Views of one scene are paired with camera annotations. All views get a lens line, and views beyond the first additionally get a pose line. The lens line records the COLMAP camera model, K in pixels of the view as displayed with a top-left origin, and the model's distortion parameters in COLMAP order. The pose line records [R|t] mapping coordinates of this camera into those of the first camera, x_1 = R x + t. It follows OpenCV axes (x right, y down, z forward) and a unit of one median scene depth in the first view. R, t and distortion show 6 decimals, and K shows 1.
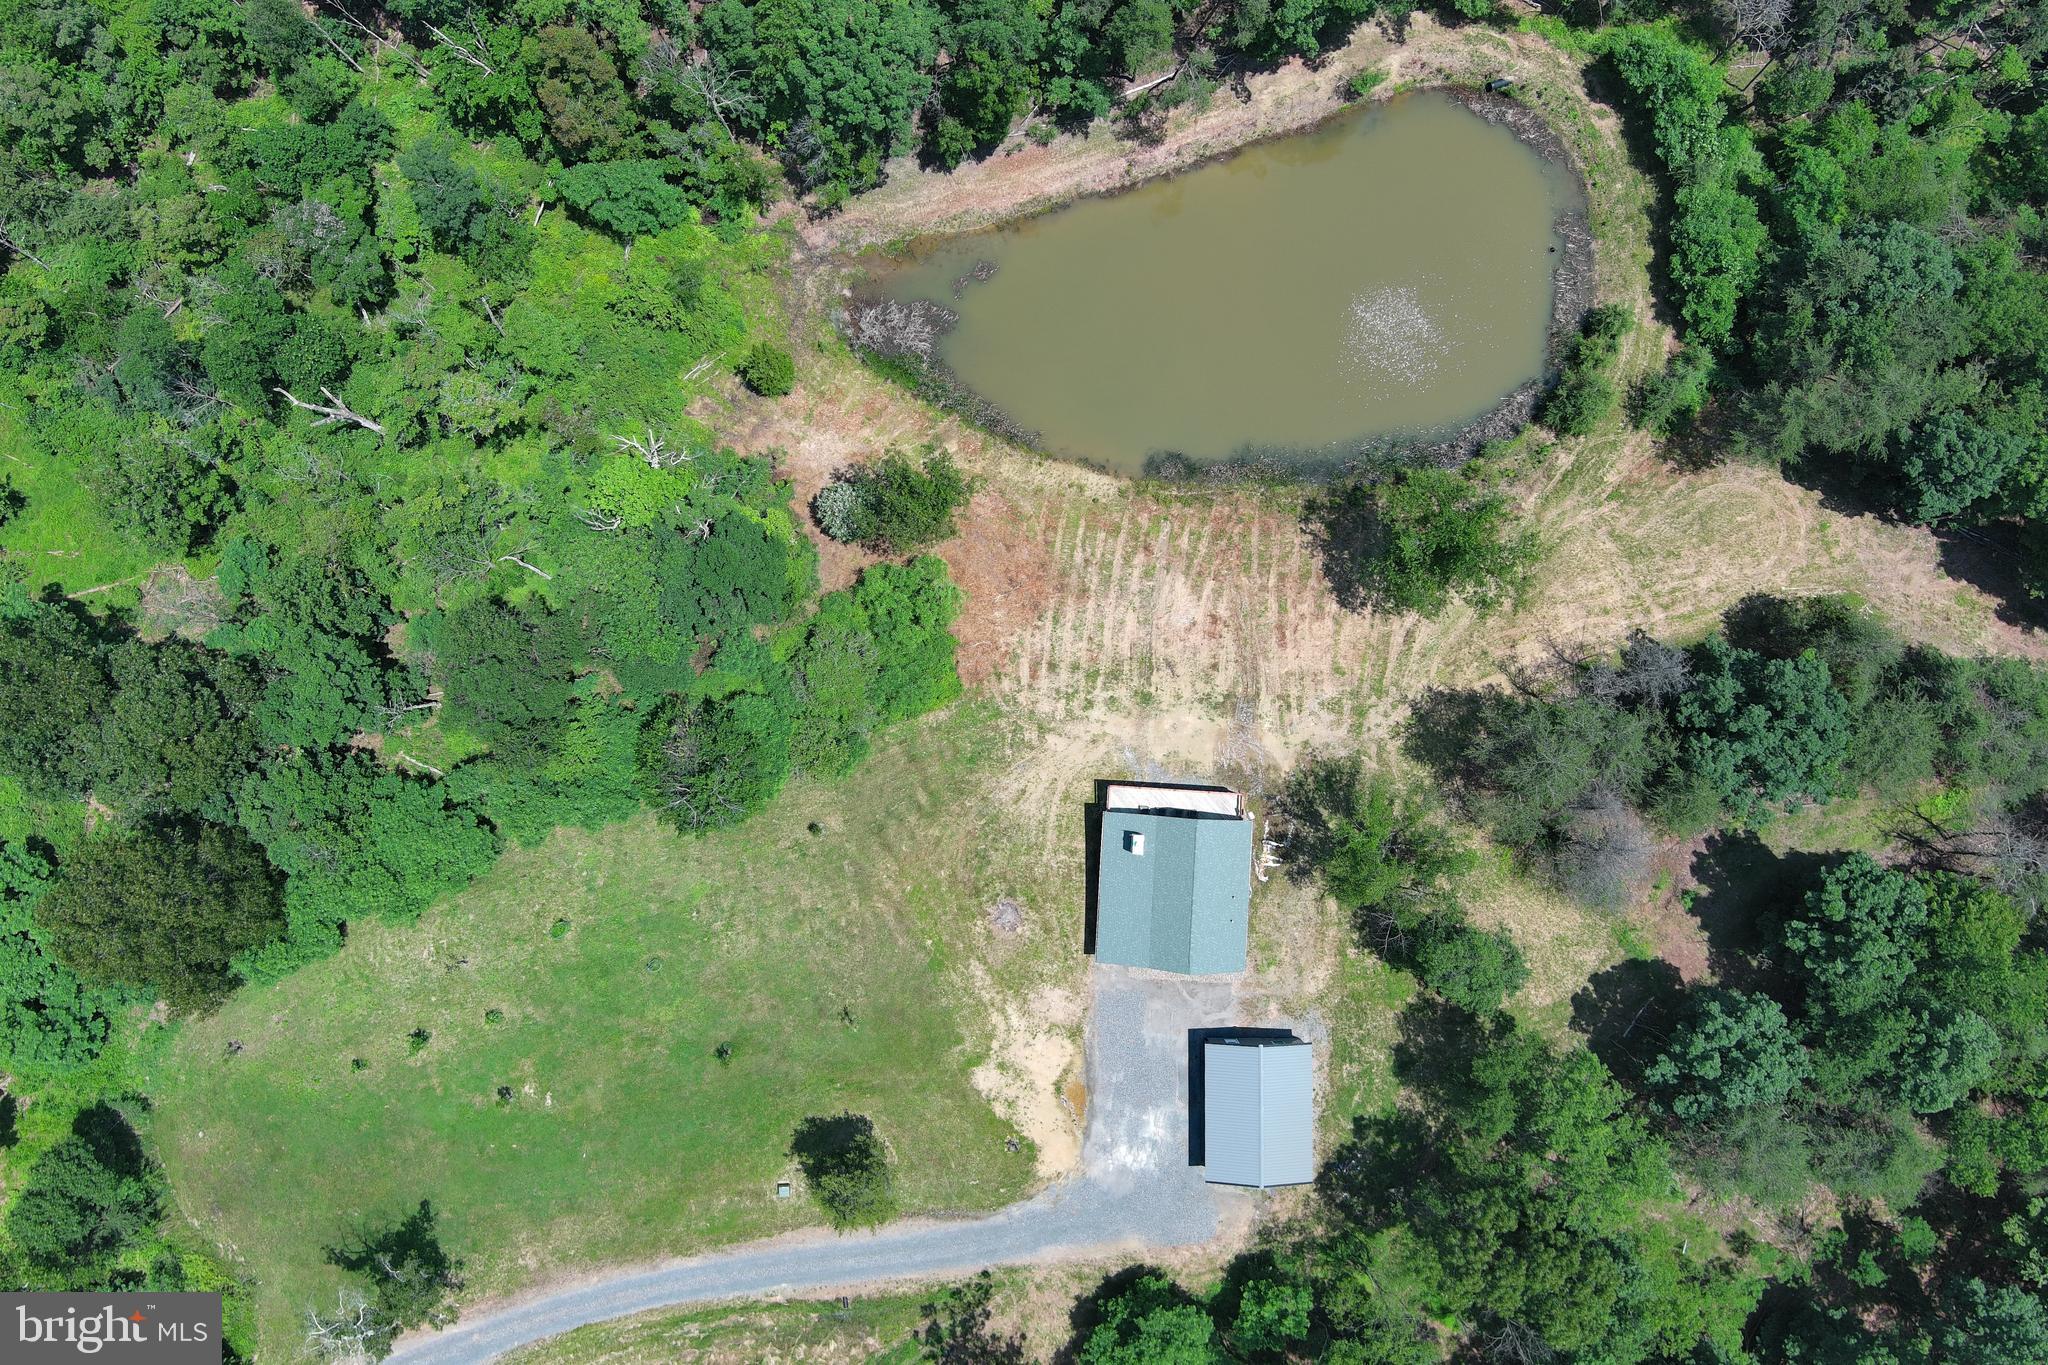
lens RADIAL K [[1590.5, 0, 1022.3], [0, 1590.5, 690.3], [0, 0, 1]] dist [0.012128, -0.002957]
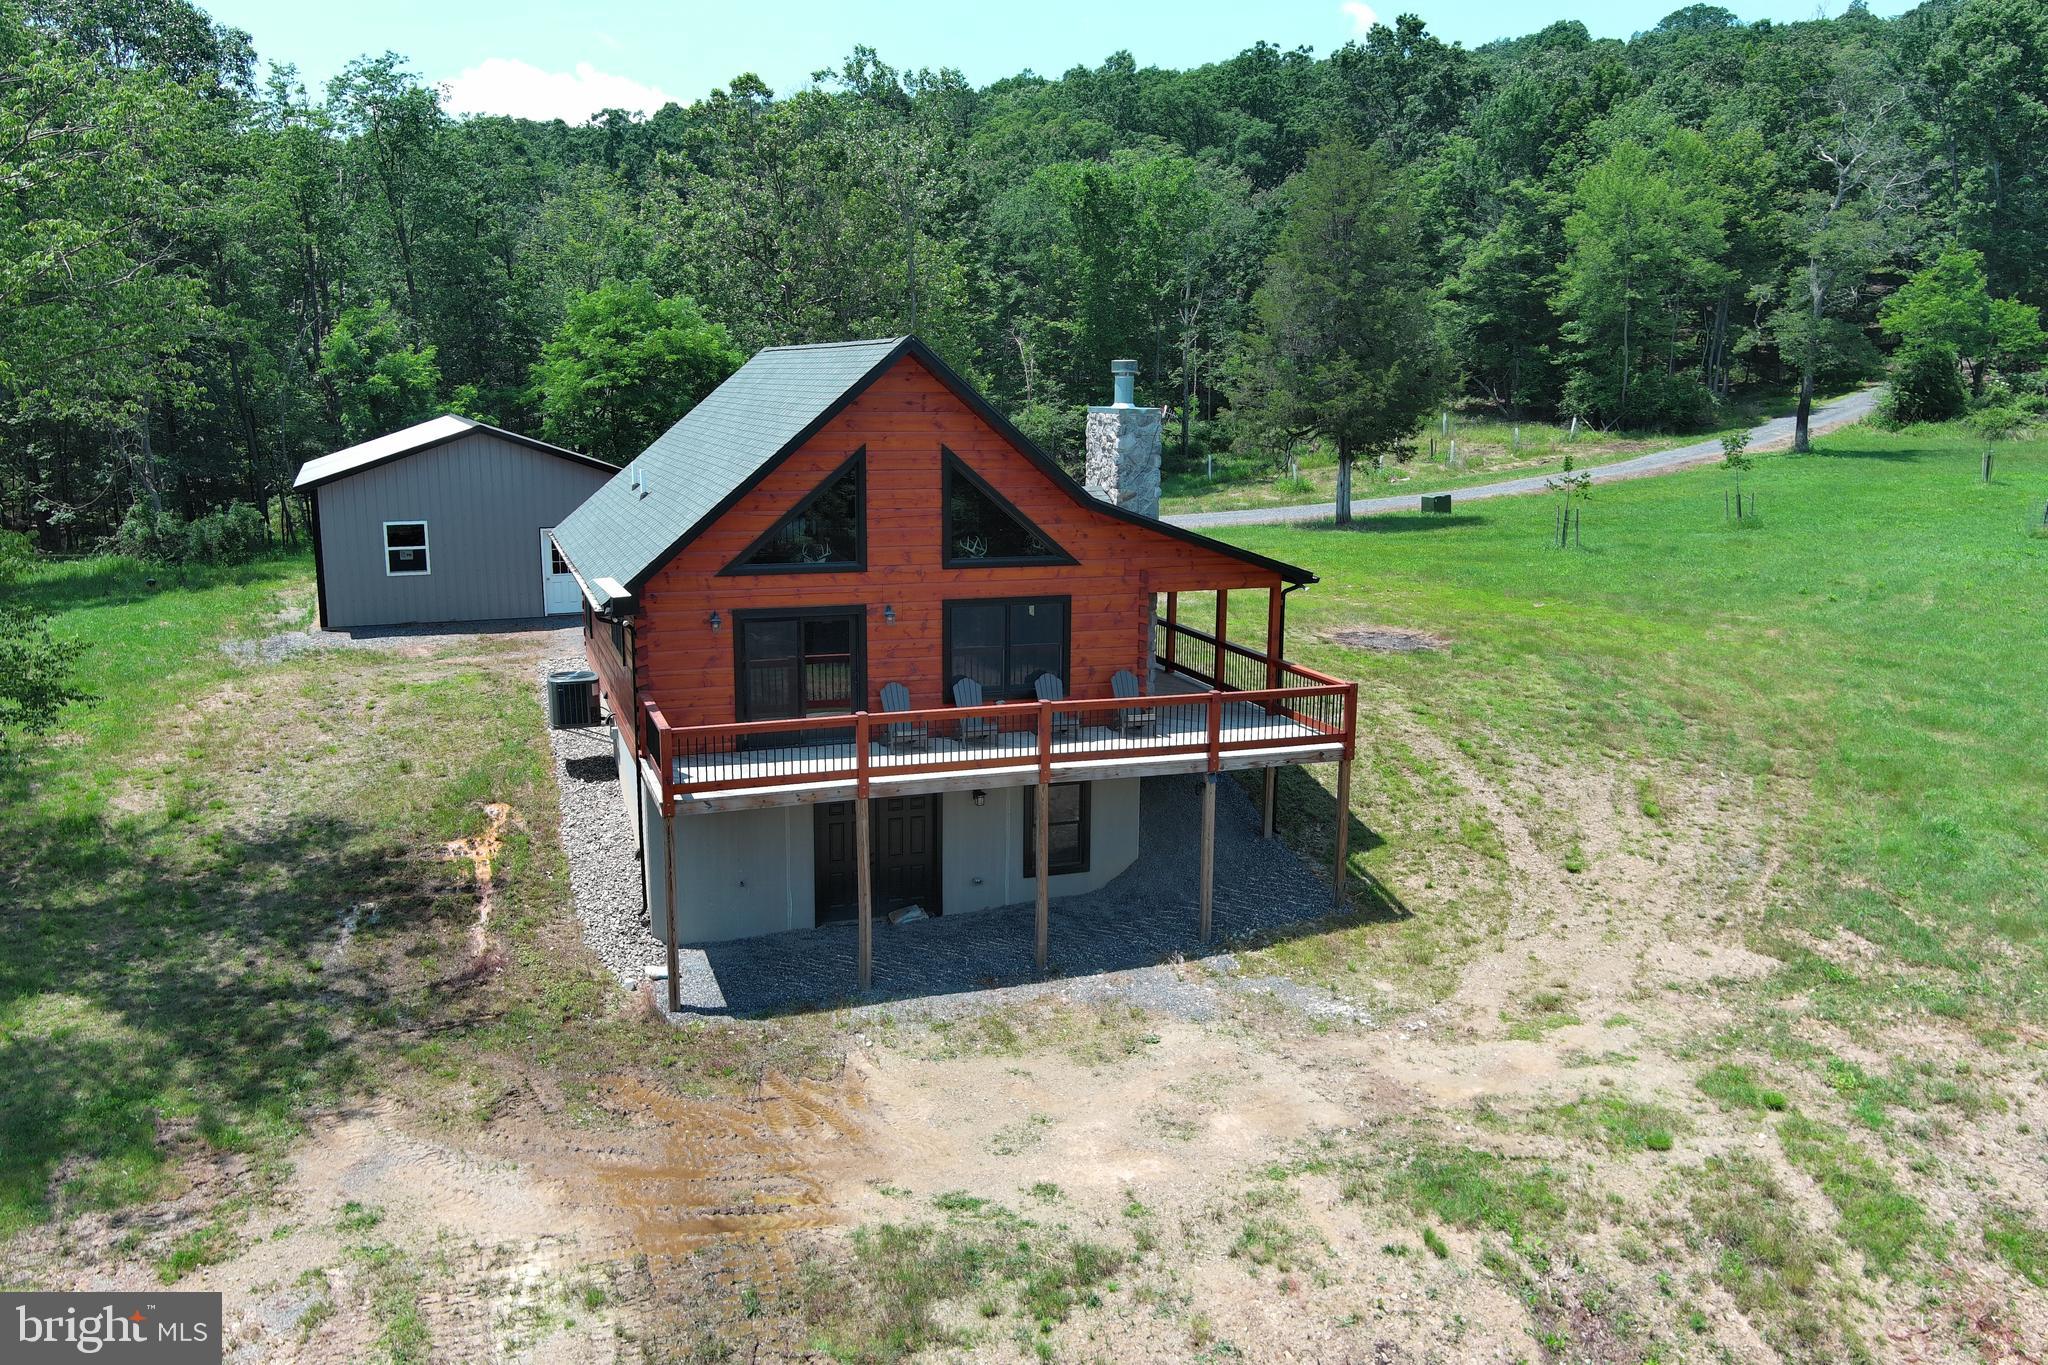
lens RADIAL K [[1590.5, 0, 1020.8], [0, 1590.5, 675.4], [0, 0, 1]] dist [0.012128, -0.002957]
pose [[-0.922158, 0.077737, -0.378922, 0.161952], [-0.386318, -0.135531, 0.912354, -0.100034], [0.019568, 0.987719, 0.155012, 0.935845]]
